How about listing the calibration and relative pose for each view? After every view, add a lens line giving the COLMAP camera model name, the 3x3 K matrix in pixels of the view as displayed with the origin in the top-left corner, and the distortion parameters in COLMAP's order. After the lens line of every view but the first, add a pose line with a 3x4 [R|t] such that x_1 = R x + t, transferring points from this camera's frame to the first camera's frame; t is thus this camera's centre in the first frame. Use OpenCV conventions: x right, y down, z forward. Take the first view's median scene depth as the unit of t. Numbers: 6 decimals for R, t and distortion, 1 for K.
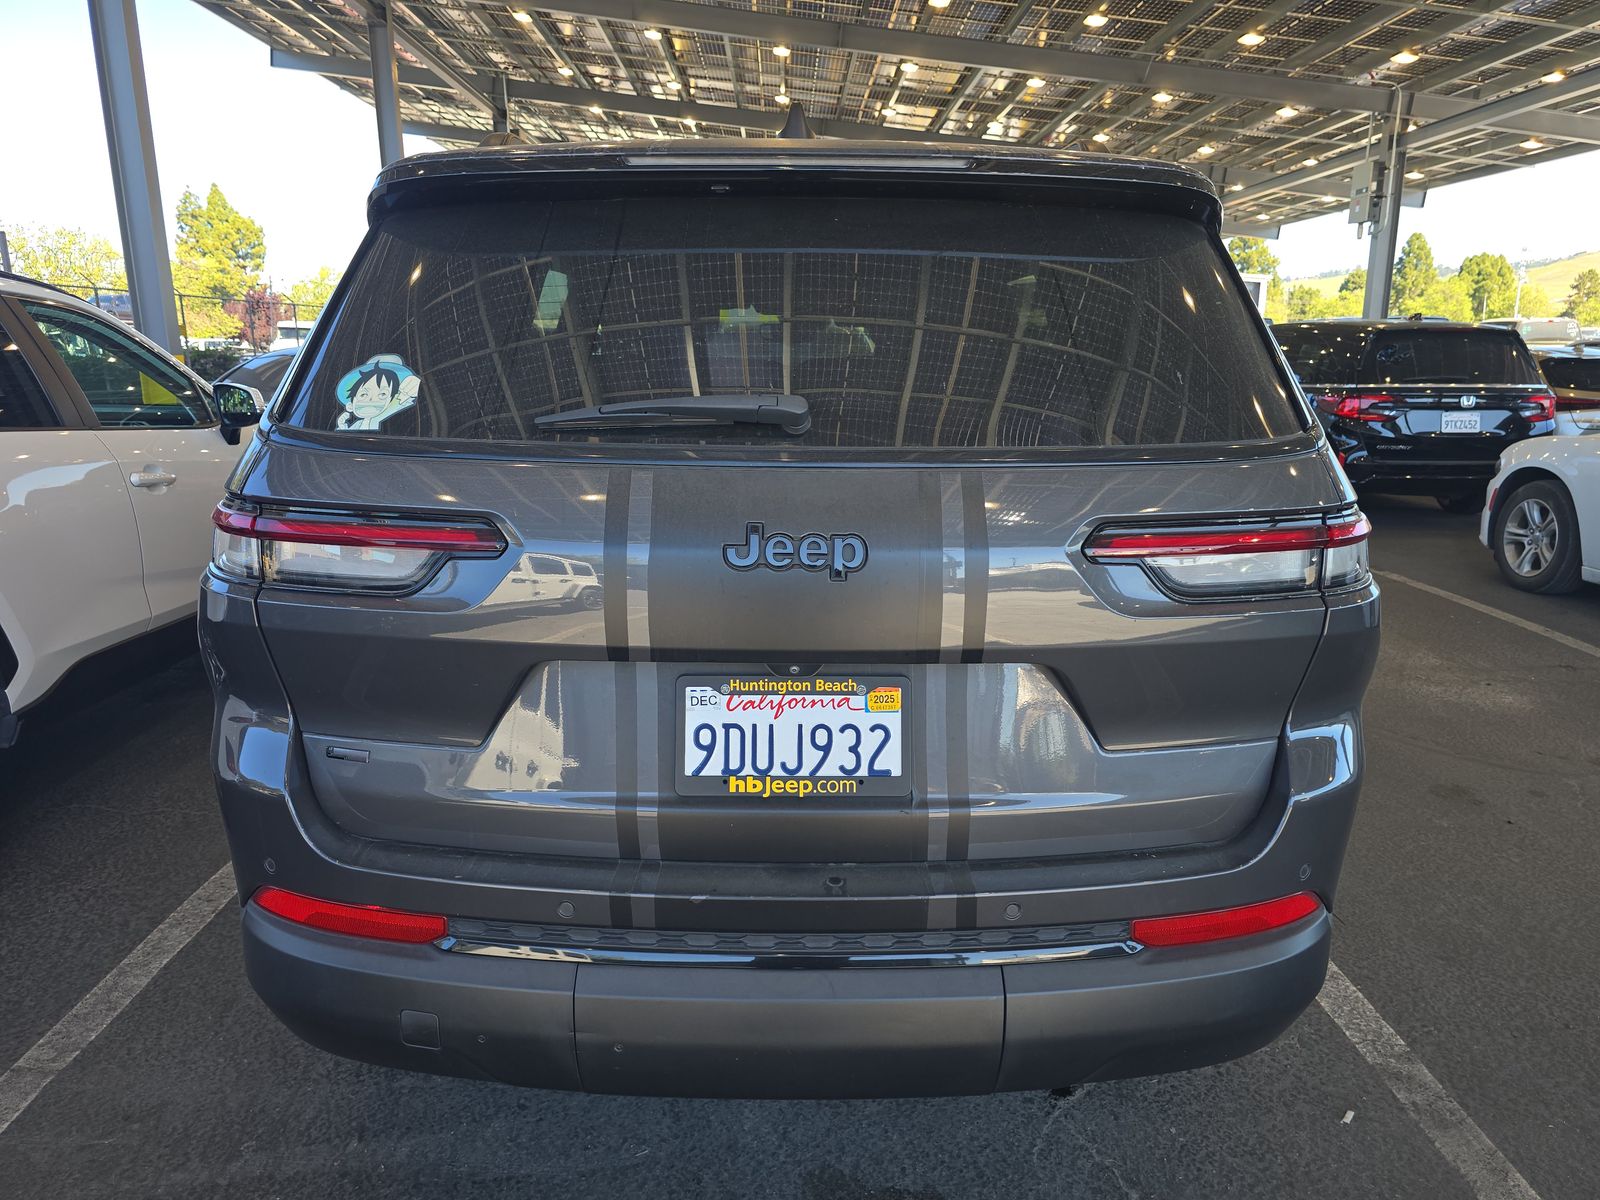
lens RADIAL K [[1080.6, 0, 800.0], [0, 1080.6, 600.0], [0, 0, 1]] dist [0.003950, -0.024743]
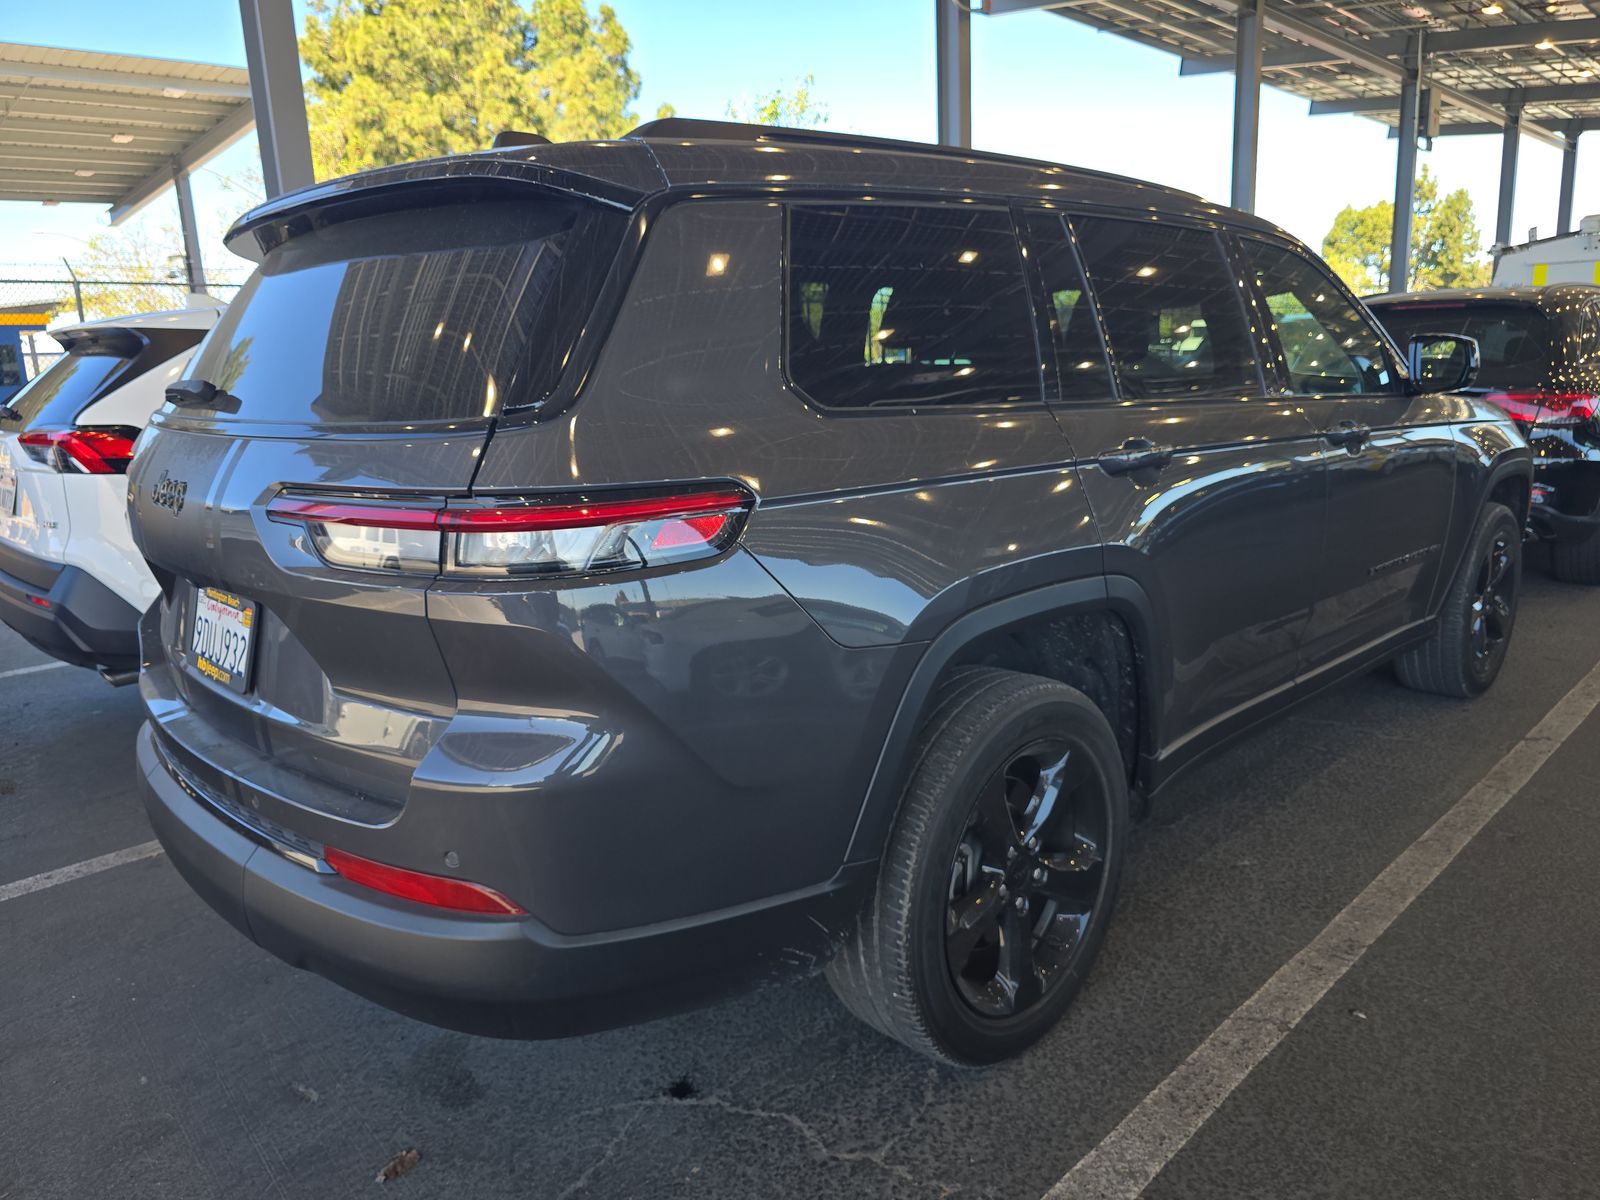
lens RADIAL K [[1080.6, 0, 800.0], [0, 1080.6, 600.0], [0, 0, 1]] dist [0.003950, -0.024743]
pose [[0.674684, 0.123972, -0.727621, 0.110922], [-0.120690, 0.991056, 0.056946, -0.006074], [0.728172, 0.049396, 0.683612, 0.046667]]
